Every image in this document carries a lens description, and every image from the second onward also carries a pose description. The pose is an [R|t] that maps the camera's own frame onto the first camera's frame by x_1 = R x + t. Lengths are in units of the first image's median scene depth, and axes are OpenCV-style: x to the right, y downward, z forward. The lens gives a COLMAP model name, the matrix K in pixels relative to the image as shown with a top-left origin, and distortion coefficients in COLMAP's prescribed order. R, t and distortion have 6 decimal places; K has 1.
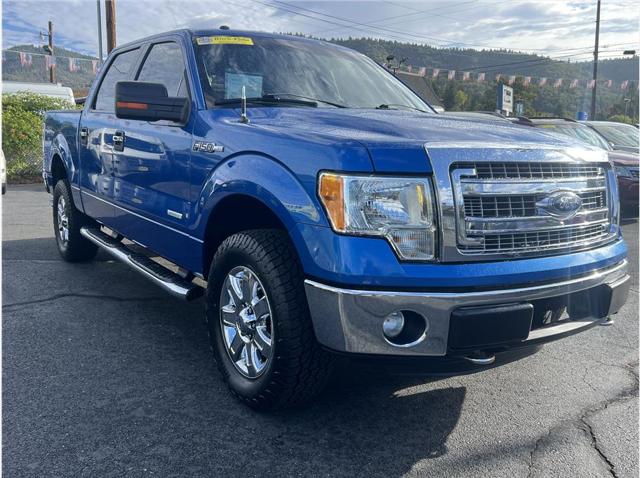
lens RADIAL K [[569.8, 0, 321.0], [0, 569.8, 234.6], [0, 0, 1]] dist [0.009362, 0.003365]
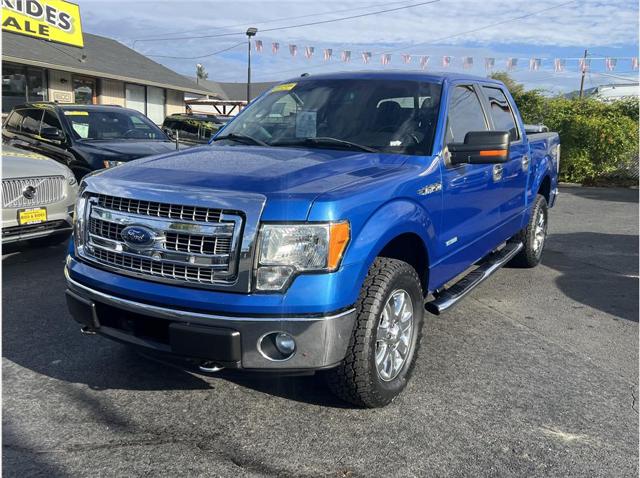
lens RADIAL K [[566.8, 0, 327.7], [0, 566.8, 250.5], [0, 0, 1]] dist [0.034682, -0.023164]
pose [[0.389645, 0.179809, -0.903242, 1.452734], [-0.150117, 0.980039, 0.130339, -0.209972], [0.908648, 0.084806, 0.408860, 0.777981]]
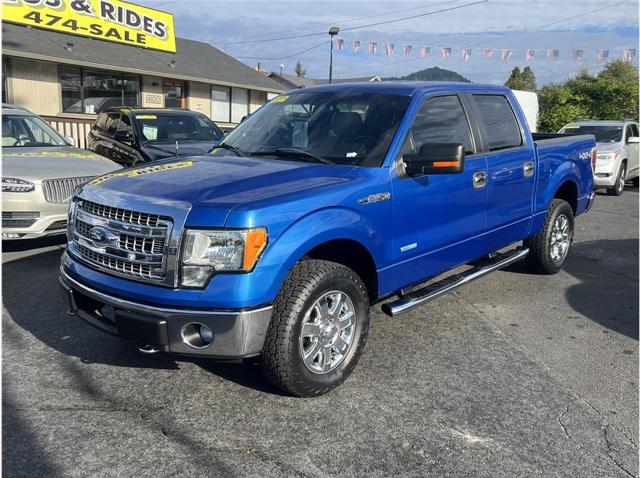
lens RADIAL K [[565.4, 0, 318.3], [0, 565.4, 247.5], [0, 0, 1]] dist [0.051356, -0.058165]
pose [[0.205545, 0.195677, -0.958886, 1.663510], [-0.155830, 0.973850, 0.165327, -0.301465], [0.966161, 0.115441, 0.230663, 1.061964]]
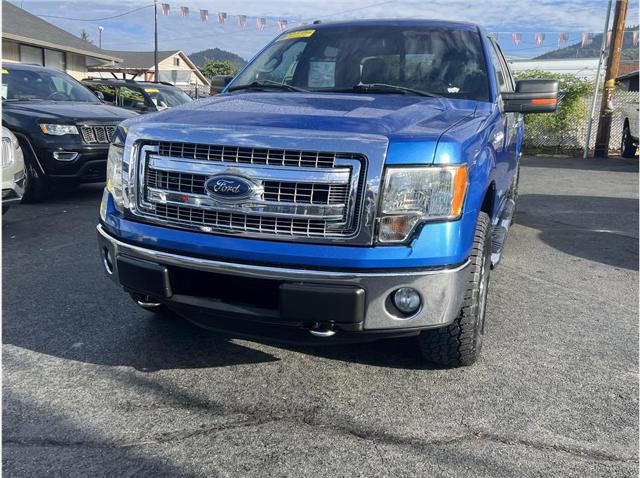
lens RADIAL K [[565.5, 0, 327.7], [0, 565.5, 240.1], [0, 0, 1]] dist [0.058317, -0.078229]
pose [[0.555110, 0.183798, -0.811216, 1.201831], [-0.139252, 0.982052, 0.127215, -0.101958], [0.820037, 0.042345, 0.570741, 0.509152]]
